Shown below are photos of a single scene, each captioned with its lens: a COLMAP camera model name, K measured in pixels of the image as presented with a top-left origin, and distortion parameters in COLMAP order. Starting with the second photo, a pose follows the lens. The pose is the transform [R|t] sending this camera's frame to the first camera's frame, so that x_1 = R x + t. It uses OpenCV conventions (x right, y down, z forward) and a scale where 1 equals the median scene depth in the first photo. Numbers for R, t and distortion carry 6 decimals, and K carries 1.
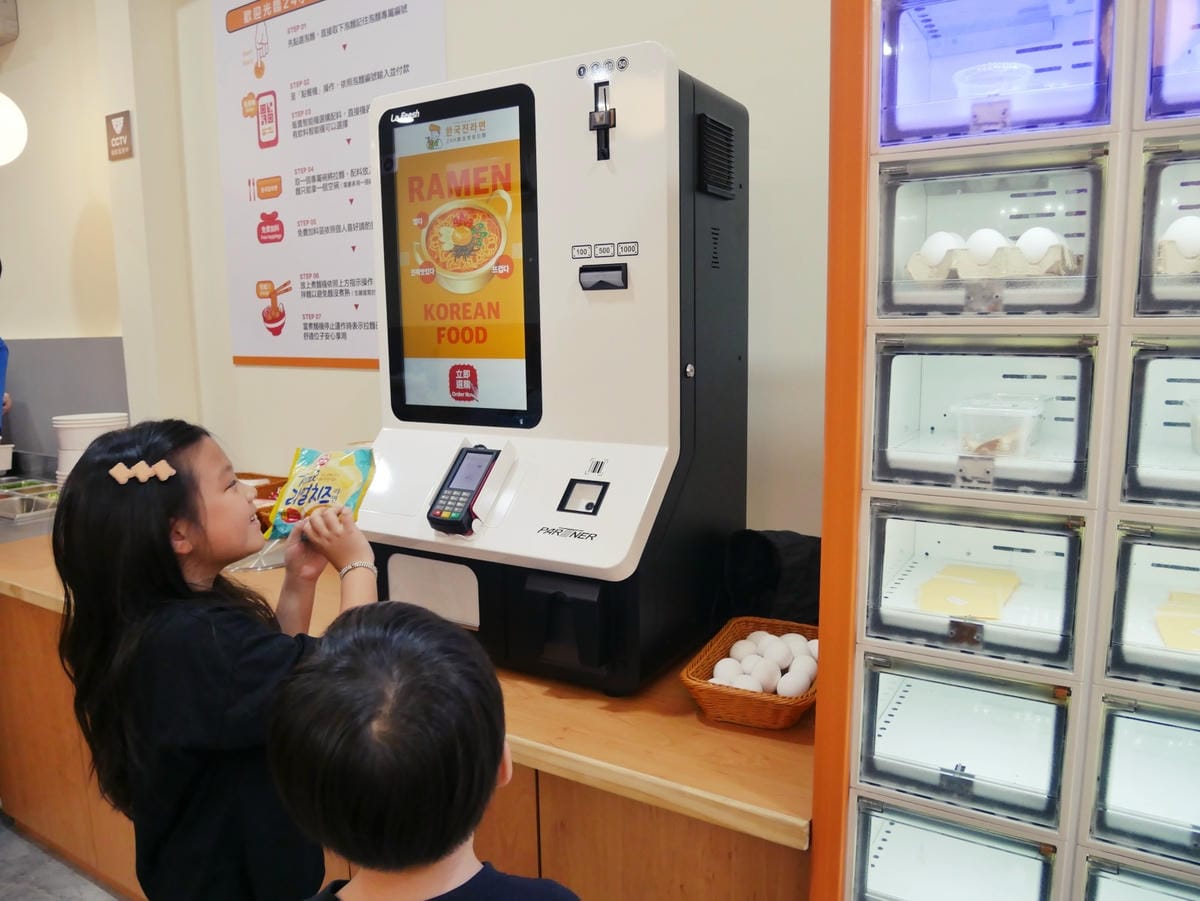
lens RADIAL K [[891.6, 0, 600.0], [0, 891.6, 451.0], [0, 0, 1]] dist [-0.065962, 0.041755]
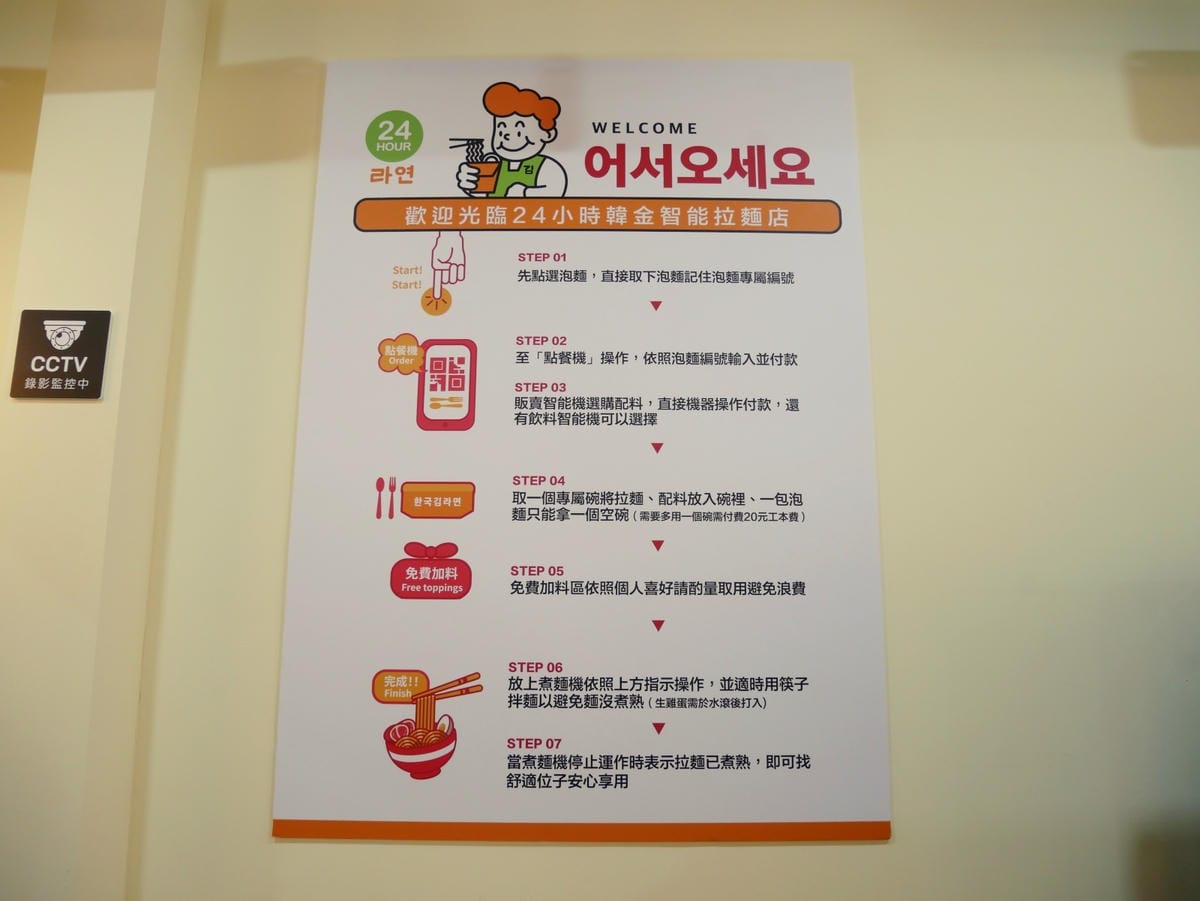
lens RADIAL K [[891.6, 0, 601.8], [0, 891.6, 449.7], [0, 0, 1]] dist [-0.065962, 0.041755]
pose [[0.824771, 0.124511, 0.551588, -0.621707], [0.068499, 0.946273, -0.316030, -0.150957], [-0.561303, 0.298436, 0.771930, 0.521533]]
